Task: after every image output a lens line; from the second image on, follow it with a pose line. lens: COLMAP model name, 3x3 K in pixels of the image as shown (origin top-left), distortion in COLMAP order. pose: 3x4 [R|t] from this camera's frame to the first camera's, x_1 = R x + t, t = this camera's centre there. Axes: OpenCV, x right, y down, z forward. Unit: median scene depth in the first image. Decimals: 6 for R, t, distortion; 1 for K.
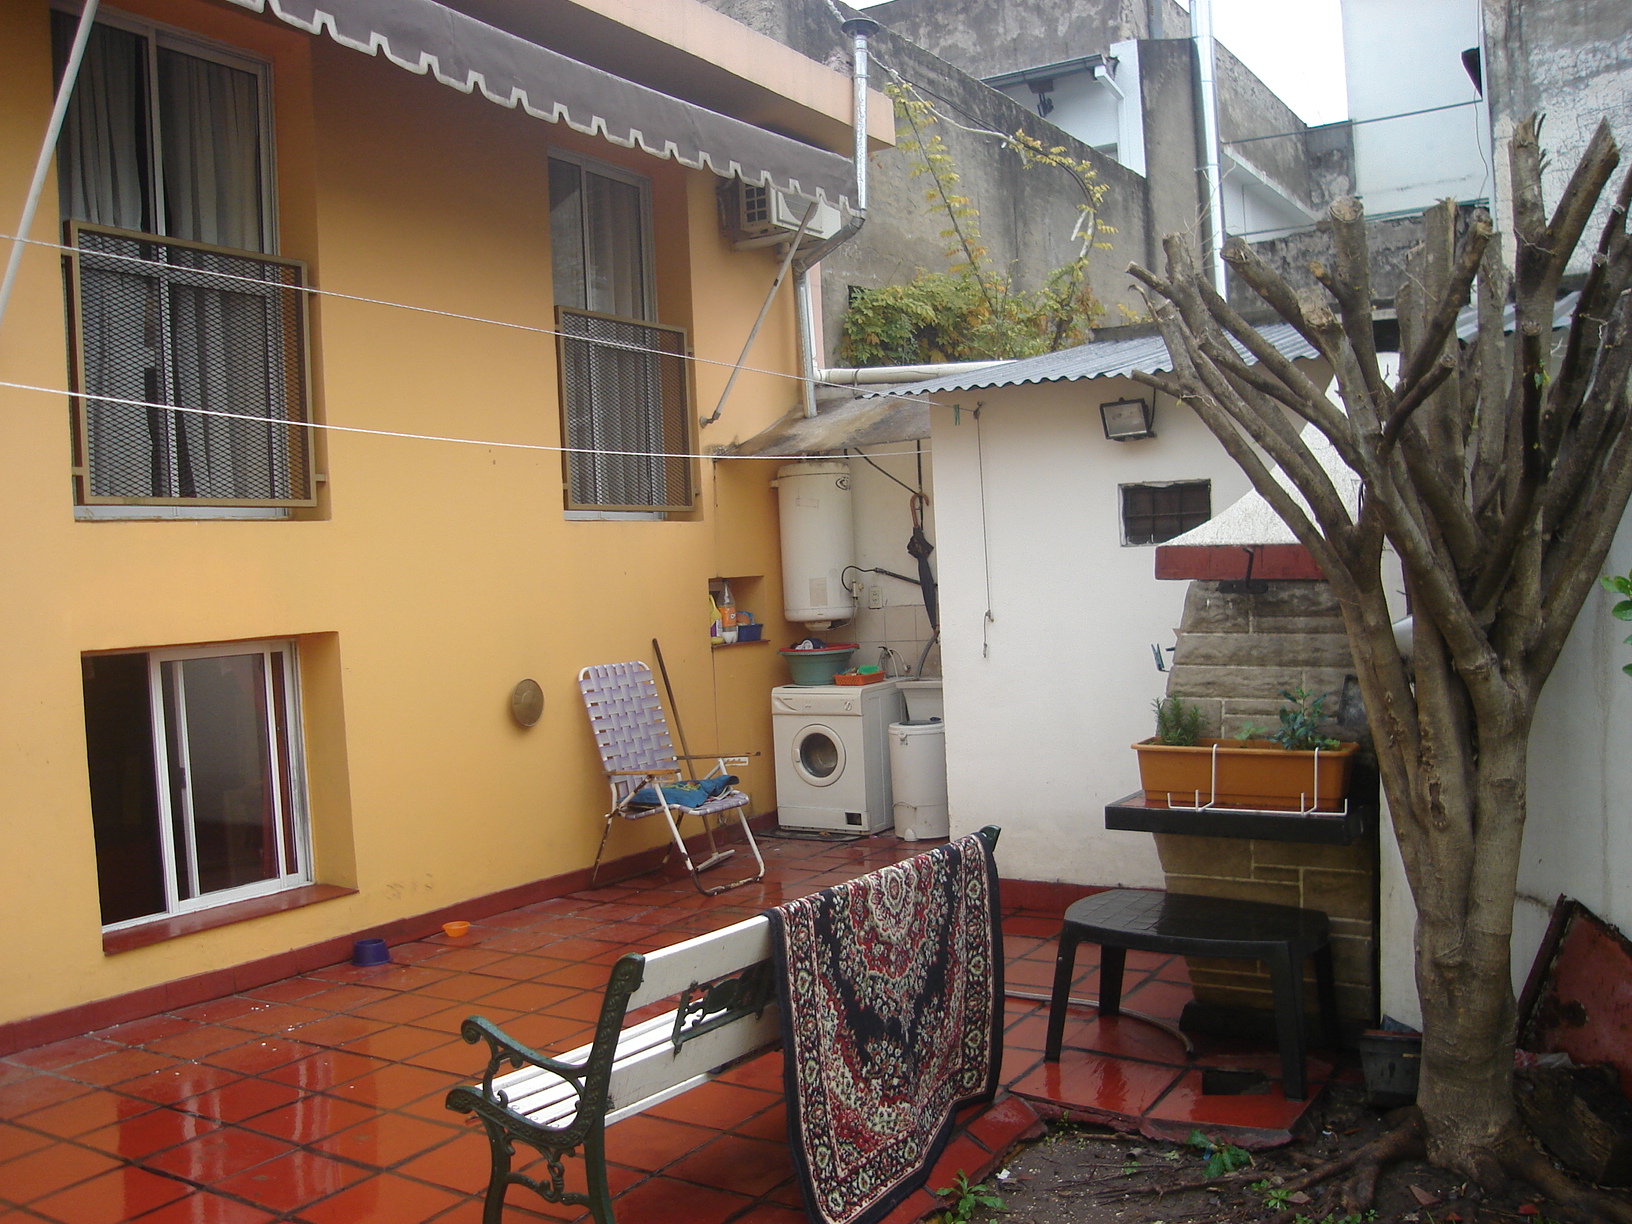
lens RADIAL K [[1506.7, 0, 795.6], [0, 1506.7, 652.1], [0, 0, 1]] dist [-0.185763, 0.162713]
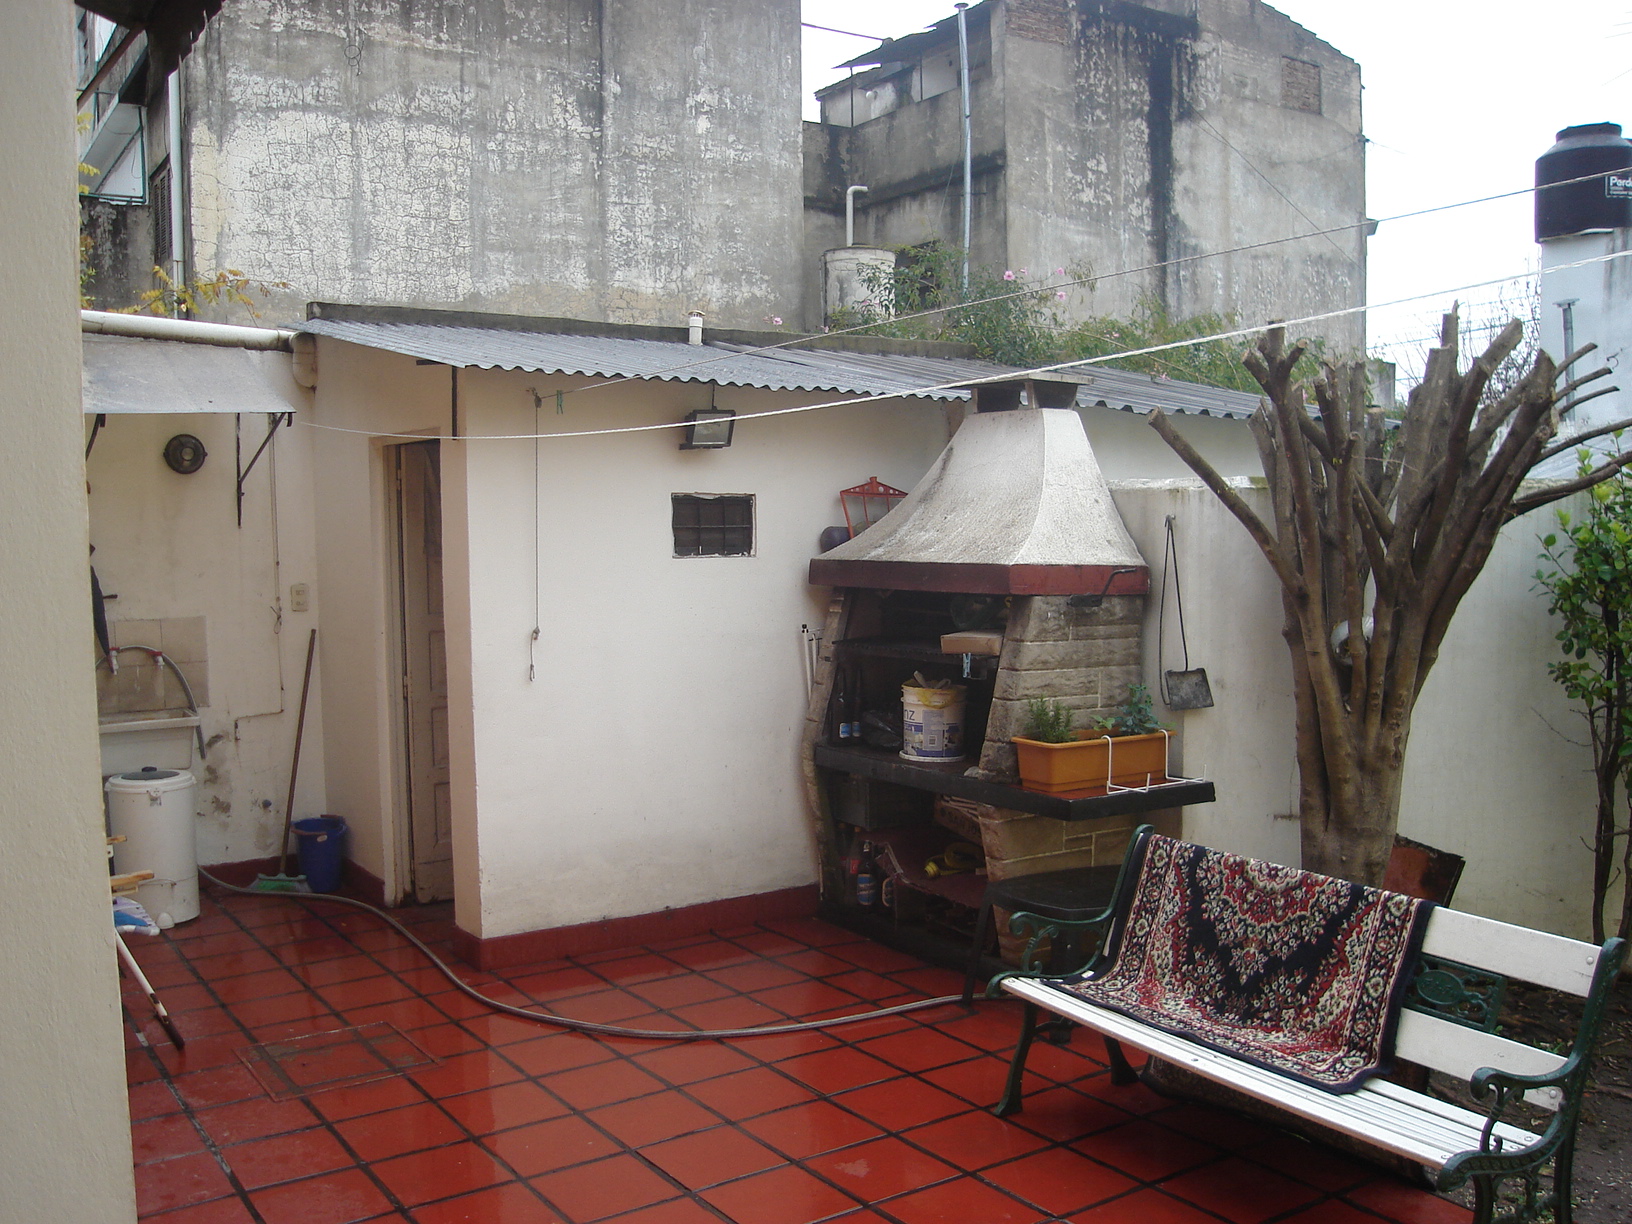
lens RADIAL K [[1506.7, 0, 795.6], [0, 1506.7, 652.1], [0, 0, 1]] dist [-0.185763, 0.162713]
pose [[0.406382, -0.034204, 0.913063, -0.625570], [0.037768, 0.999074, 0.020616, -0.026289], [-0.912922, 0.026107, 0.407297, 0.518813]]
